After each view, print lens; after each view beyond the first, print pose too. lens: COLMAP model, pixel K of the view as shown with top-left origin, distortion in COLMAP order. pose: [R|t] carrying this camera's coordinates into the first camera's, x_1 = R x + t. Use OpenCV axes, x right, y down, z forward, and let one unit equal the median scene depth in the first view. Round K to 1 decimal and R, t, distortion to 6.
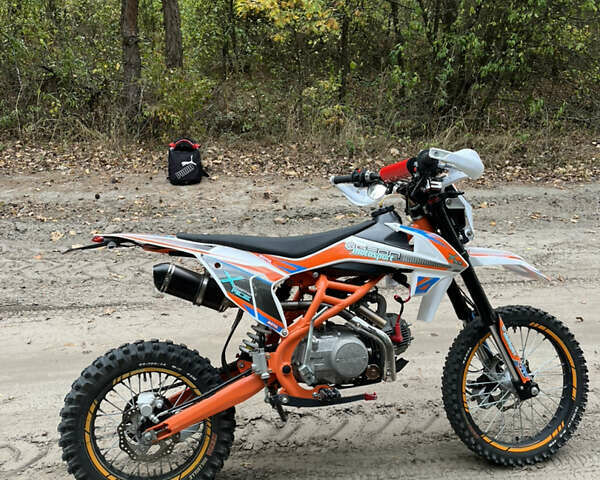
lens RADIAL K [[612.5, 0, 300.0], [0, 612.5, 240.0], [0, 0, 1]] dist [0.017750, -0.001048]
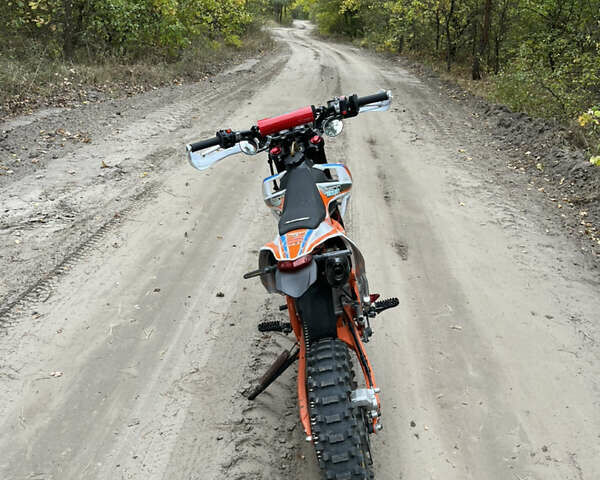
lens RADIAL K [[612.5, 0, 300.0], [0, 612.5, 240.0], [0, 0, 1]] dist [0.017750, -0.001048]
pose [[0.223900, -0.335238, 0.915142, -0.963954], [0.244698, 0.928240, 0.280168, -0.227368], [-0.943394, 0.161204, 0.289865, 0.722067]]
